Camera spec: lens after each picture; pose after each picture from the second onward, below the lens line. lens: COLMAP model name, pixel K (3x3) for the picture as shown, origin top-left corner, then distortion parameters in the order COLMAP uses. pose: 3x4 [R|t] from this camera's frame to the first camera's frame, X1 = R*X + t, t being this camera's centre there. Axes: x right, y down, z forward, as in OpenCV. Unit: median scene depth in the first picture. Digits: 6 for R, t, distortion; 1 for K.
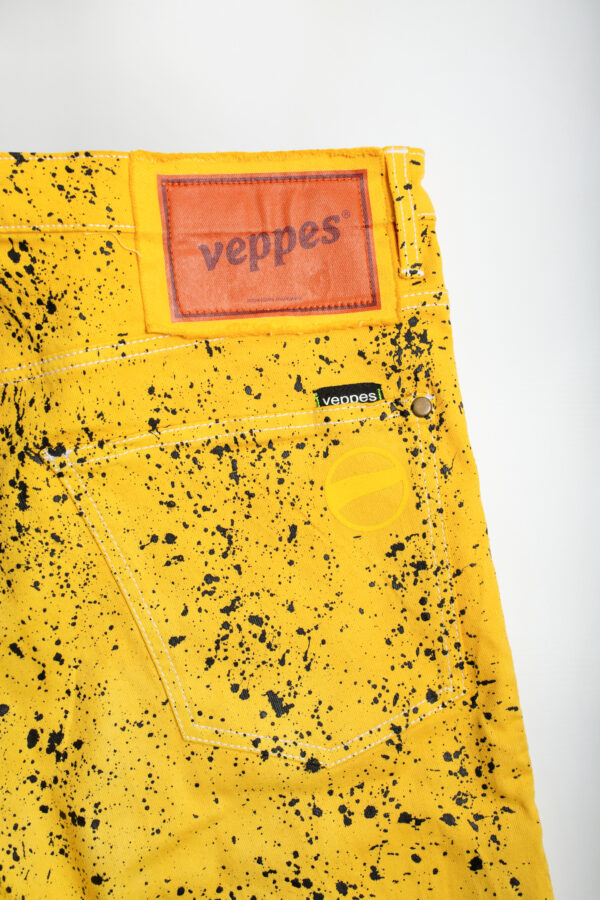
lens RADIAL K [[854.1, 0, 292.1], [0, 854.1, 449.7], [0, 0, 1]] dist [-0.026184, 0.000000]
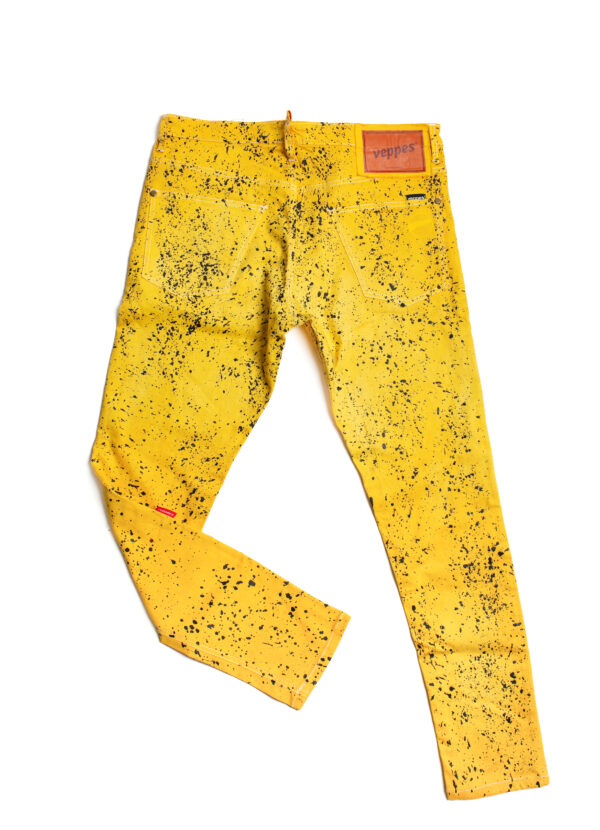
lens RADIAL K [[1044.7, 0, 302.1], [0, 1044.7, 406.2], [0, 0, 1]] dist [-0.017902, 0.000000]
pose [[0.999522, 0.028192, -0.012716, -0.304428], [-0.028805, 0.998288, -0.050907, 0.980518], [0.011259, 0.051249, 0.998622, -3.055487]]
